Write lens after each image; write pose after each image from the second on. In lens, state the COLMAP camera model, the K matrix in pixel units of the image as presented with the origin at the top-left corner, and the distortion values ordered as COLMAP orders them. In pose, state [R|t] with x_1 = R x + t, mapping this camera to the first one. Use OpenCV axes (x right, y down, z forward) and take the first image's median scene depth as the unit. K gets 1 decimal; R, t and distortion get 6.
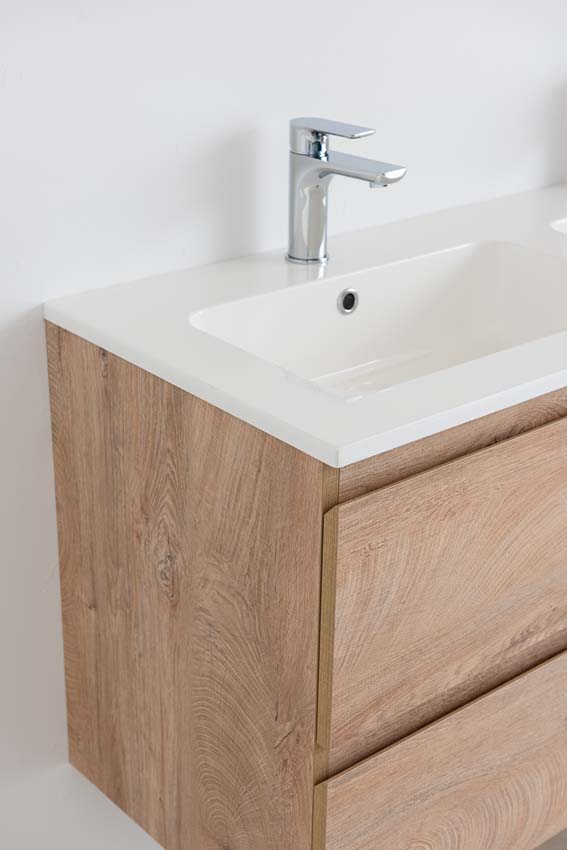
lens RADIAL K [[1353.7, 0, 283.5], [0, 1353.7, 425.0], [0, 0, 1]] dist [-0.008276, -0.034327]
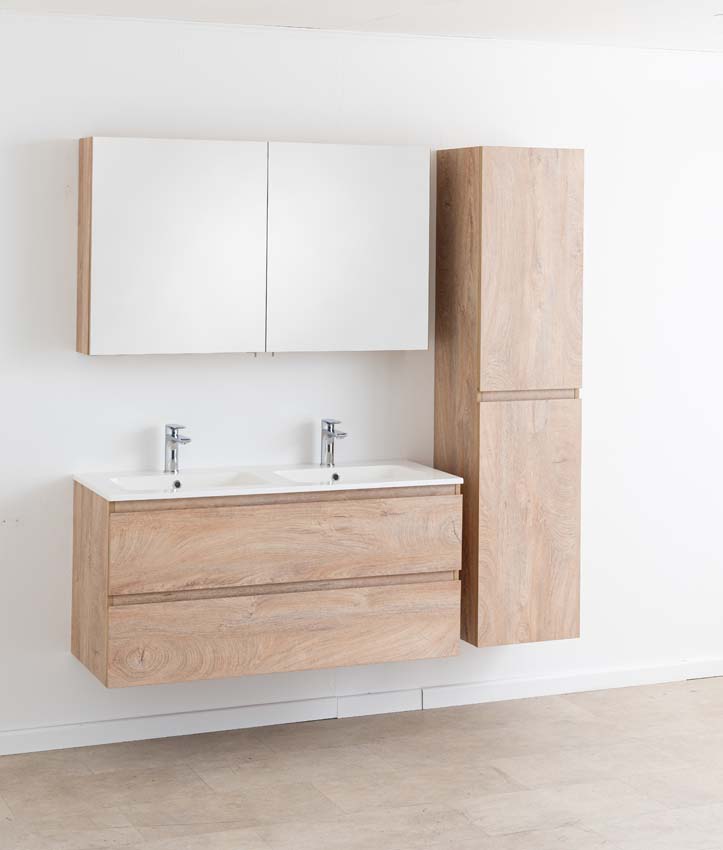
lens RADIAL K [[1668.2, 0, 361.5], [0, 1668.2, 425.0], [0, 0, 1]] dist [0.042275, 0.092988]
pose [[0.953454, 0.040521, -0.298804, 1.658645], [-0.133086, 0.945742, -0.296413, 0.886512], [0.270581, 0.322383, 0.907114, -2.432592]]
